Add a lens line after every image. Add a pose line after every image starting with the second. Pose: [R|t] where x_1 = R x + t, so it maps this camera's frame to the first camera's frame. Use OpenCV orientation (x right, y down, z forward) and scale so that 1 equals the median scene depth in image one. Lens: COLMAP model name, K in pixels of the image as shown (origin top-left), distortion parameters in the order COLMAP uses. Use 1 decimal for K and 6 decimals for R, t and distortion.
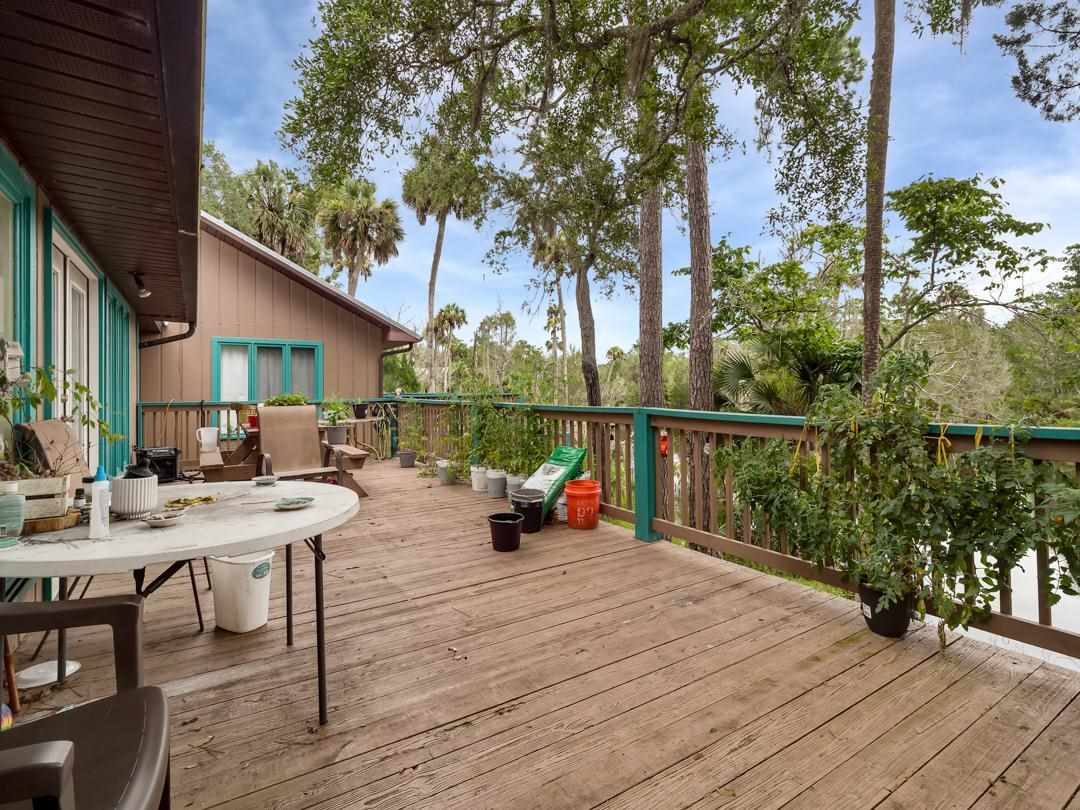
lens RADIAL K [[536.7, 0, 531.0], [0, 536.7, 397.1], [0, 0, 1]] dist [0.004348, -0.000978]
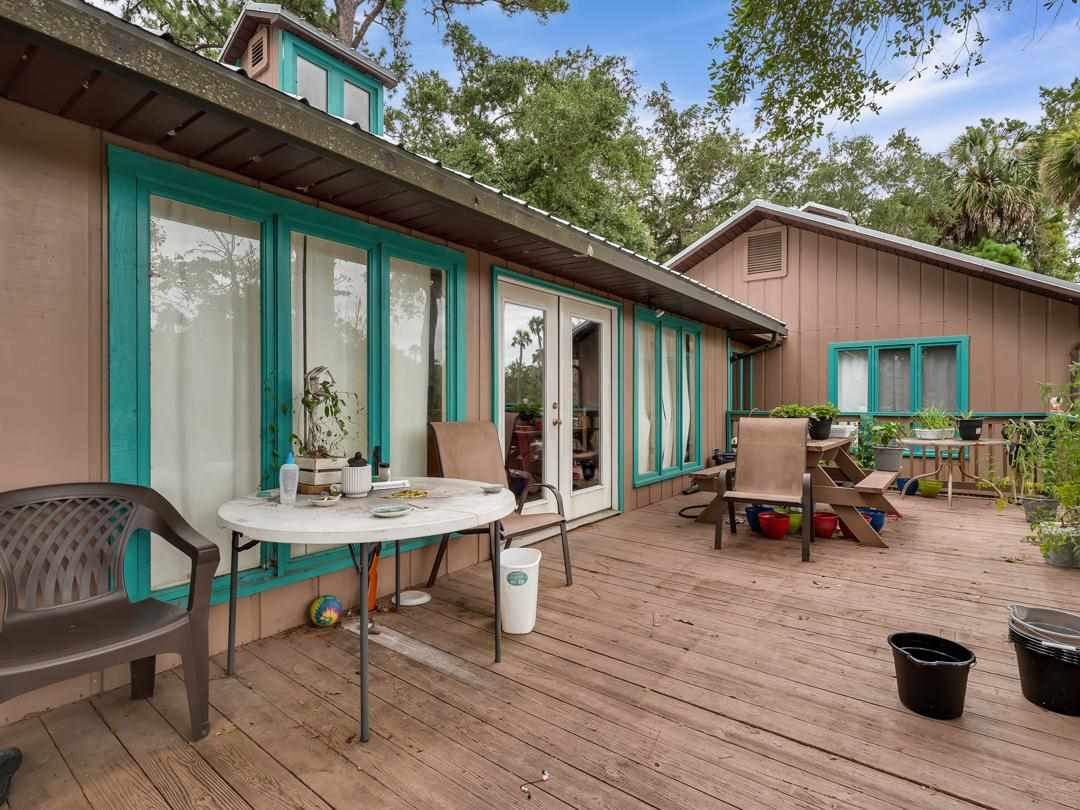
lens RADIAL K [[536.7, 0, 531.0], [0, 536.7, 397.1], [0, 0, 1]] dist [0.004348, -0.000978]
pose [[0.337914, -0.004755, -0.941165, 0.365740], [-0.011720, 0.999888, -0.009259, -0.007102], [0.941104, 0.014159, 0.337820, 0.542357]]
